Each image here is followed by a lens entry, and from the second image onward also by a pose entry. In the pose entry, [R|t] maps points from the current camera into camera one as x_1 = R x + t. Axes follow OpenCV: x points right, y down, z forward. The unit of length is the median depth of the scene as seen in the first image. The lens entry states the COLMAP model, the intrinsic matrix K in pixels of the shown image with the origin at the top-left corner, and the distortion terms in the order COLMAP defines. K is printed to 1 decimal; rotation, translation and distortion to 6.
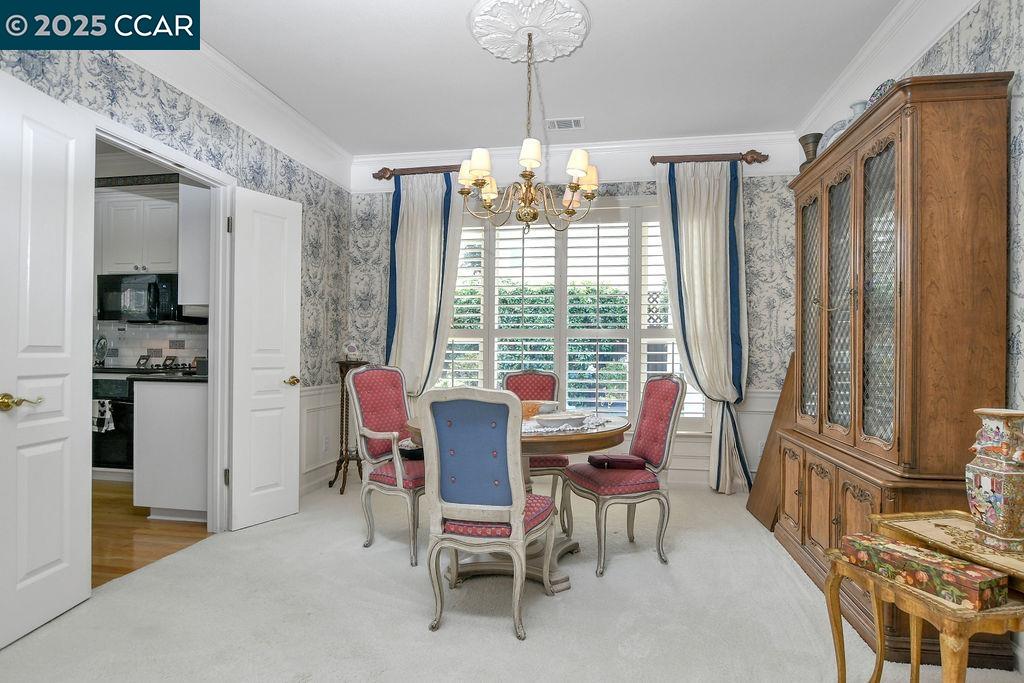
lens RADIAL K [[547.3, 0, 528.0], [0, 547.3, 349.8], [0, 0, 1]] dist [-0.003304, -0.000139]
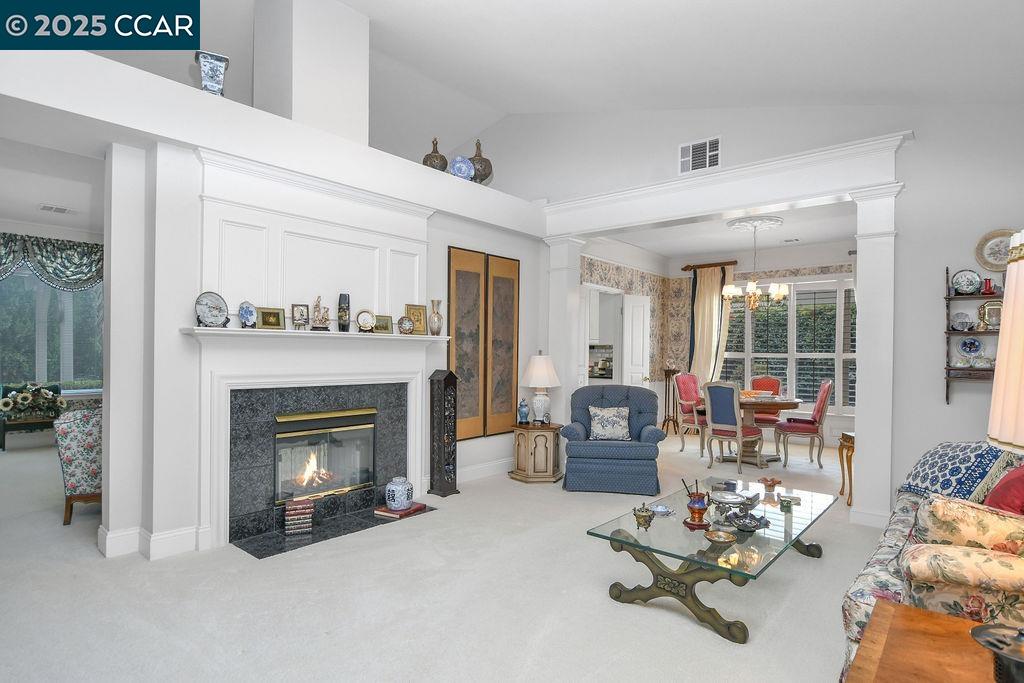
lens RADIAL K [[547.3, 0, 528.0], [0, 547.3, 349.8], [0, 0, 1]] dist [-0.003304, -0.000139]
pose [[0.864141, 0.000970, -0.503248, 0.246183], [0.000228, 0.999997, 0.002320, -0.061316], [0.503249, -0.002119, 0.864139, -1.064070]]
